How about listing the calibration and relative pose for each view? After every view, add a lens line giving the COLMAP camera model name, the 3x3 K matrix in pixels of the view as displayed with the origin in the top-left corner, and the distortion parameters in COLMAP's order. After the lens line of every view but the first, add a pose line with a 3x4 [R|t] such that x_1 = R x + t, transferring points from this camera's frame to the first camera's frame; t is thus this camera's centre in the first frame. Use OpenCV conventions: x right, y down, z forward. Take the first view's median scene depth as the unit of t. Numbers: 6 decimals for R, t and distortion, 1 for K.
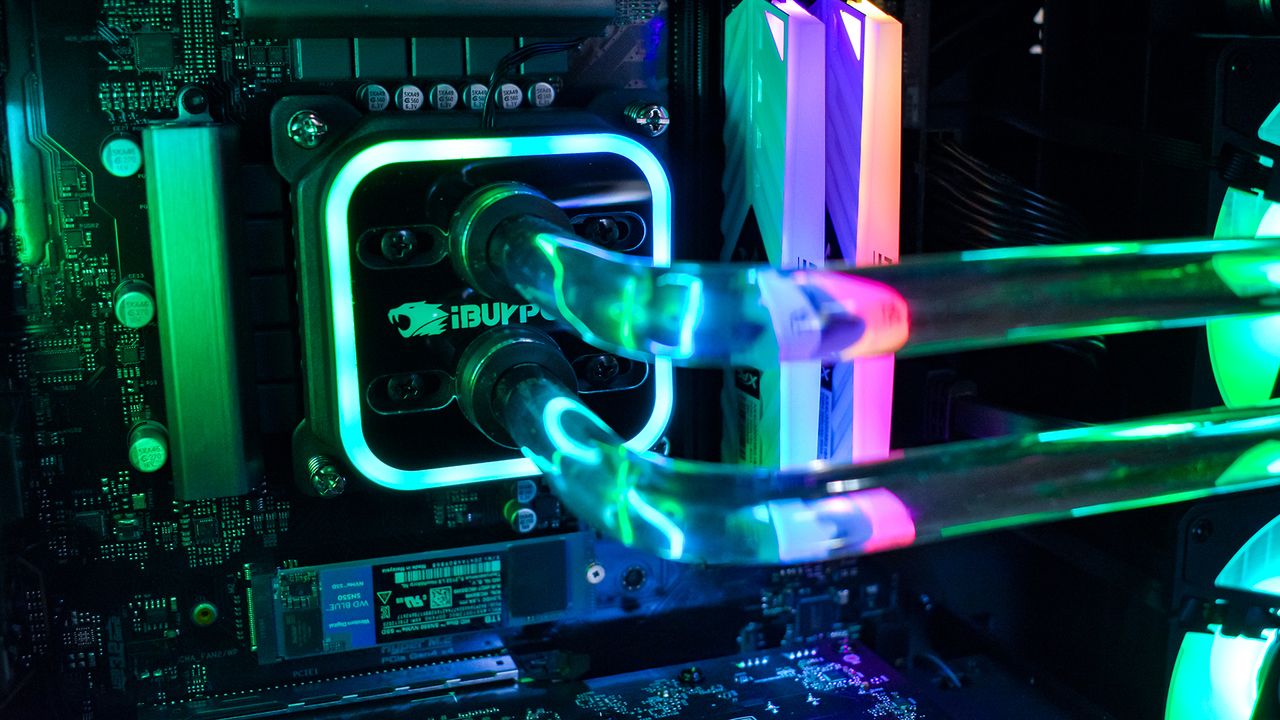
lens RADIAL K [[1356.0, 0, 640.0], [0, 1356.0, 360.0], [0, 0, 1]] dist [-0.081914, -0.022415]
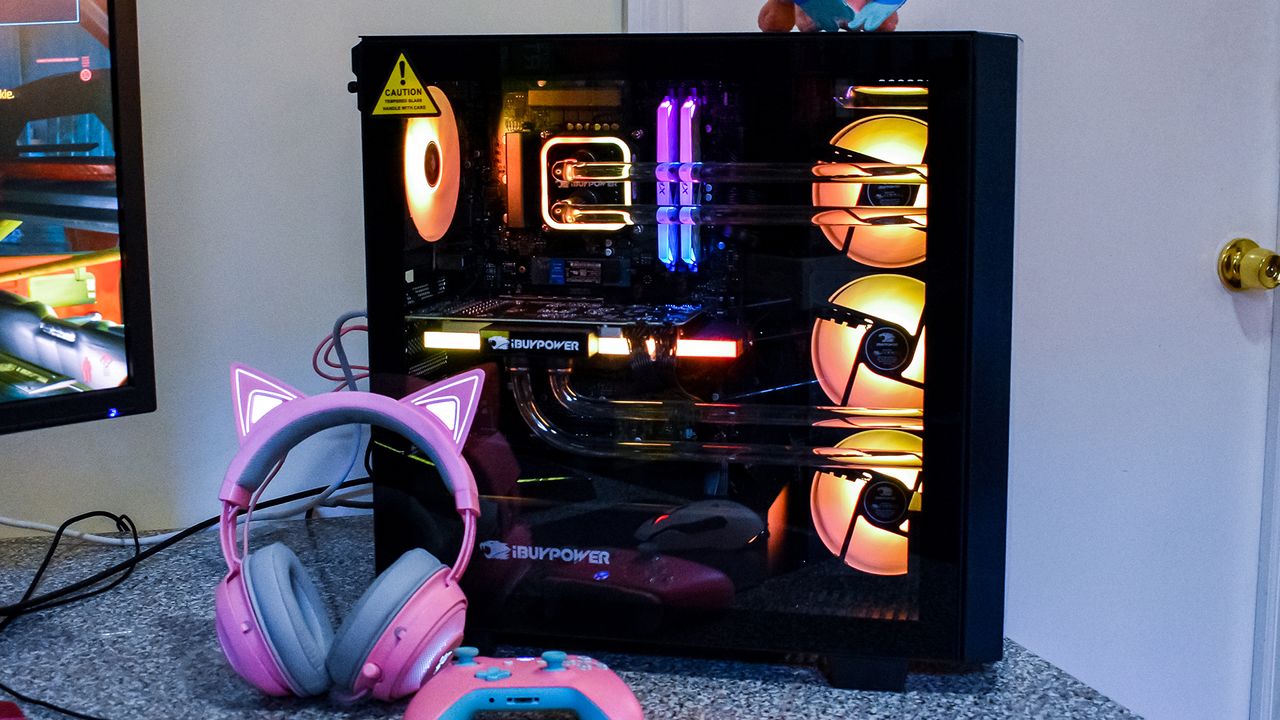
lens RADIAL K [[1584.8, 0, 640.5], [0, 1584.8, 309.9], [0, 0, 1]] dist [-0.292119, -0.002830]
pose [[0.836463, 0.079056, -0.542291, 2.174250], [-0.124158, 0.991148, -0.047017, 0.446078], [0.533774, 0.106658, 0.838874, -2.287353]]
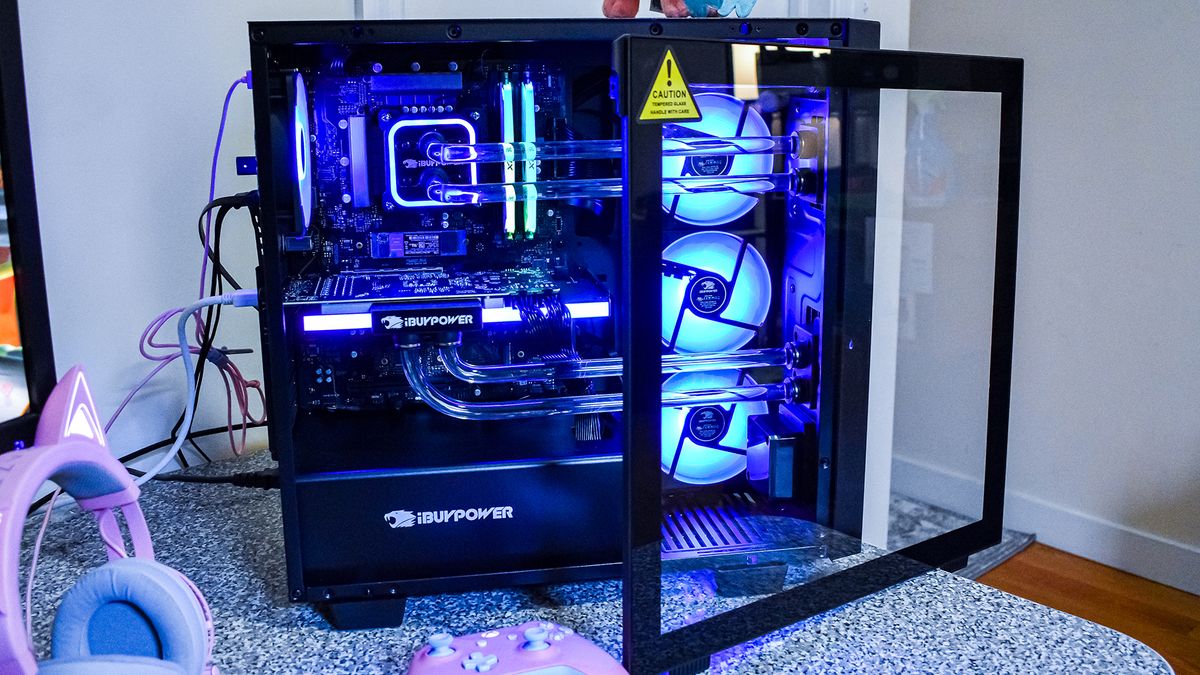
lens RADIAL K [[1159.9, 0, 599.7], [0, 1159.9, 270.7], [0, 0, 1]] dist [-0.155174, -0.000631]
pose [[0.985175, 0.029275, -0.169037, 0.873285], [-0.035918, 0.998693, -0.036375, 0.348681], [0.167751, 0.041908, 0.984938, -2.033254]]
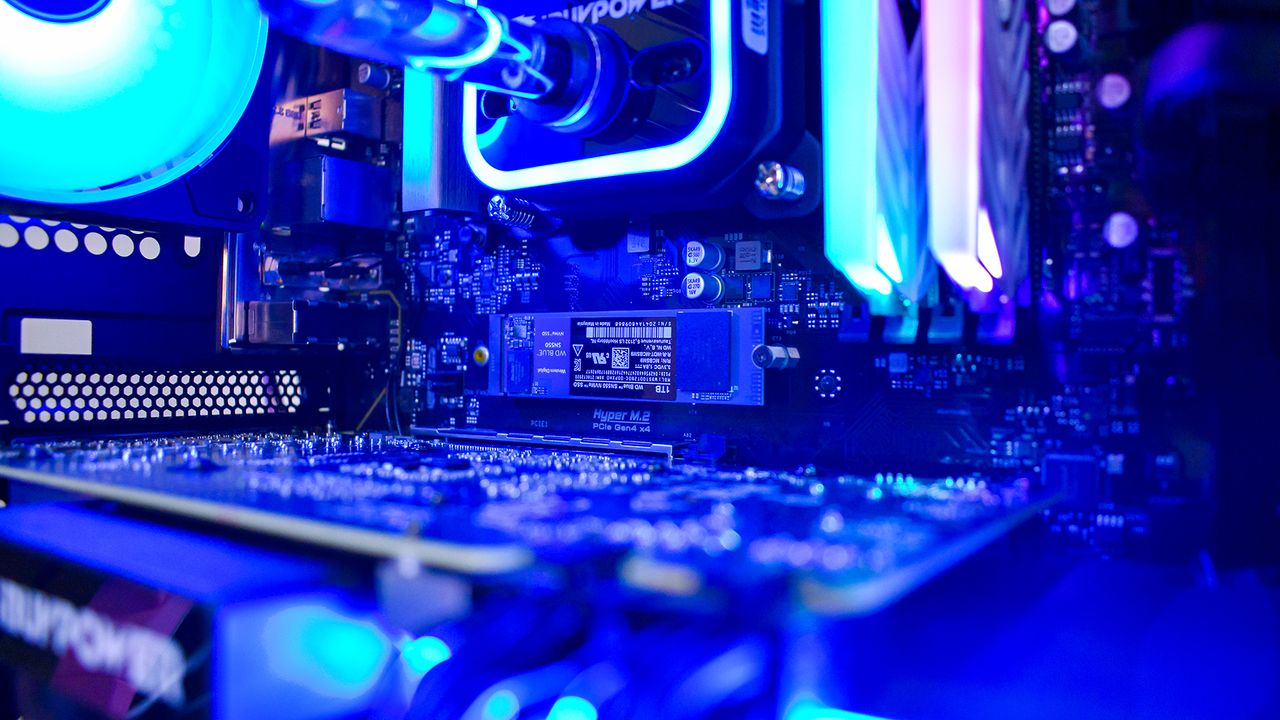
lens RADIAL K [[978.9, 0, 640.0], [0, 978.9, 360.0], [0, 0, 1]] dist [-0.102589, 0.000369]
pose [[0.583207, 0.009882, -0.812264, 0.475948], [-0.199646, 0.971000, -0.131533, 0.277709], [0.787408, 0.238876, 0.568267, 0.599621]]
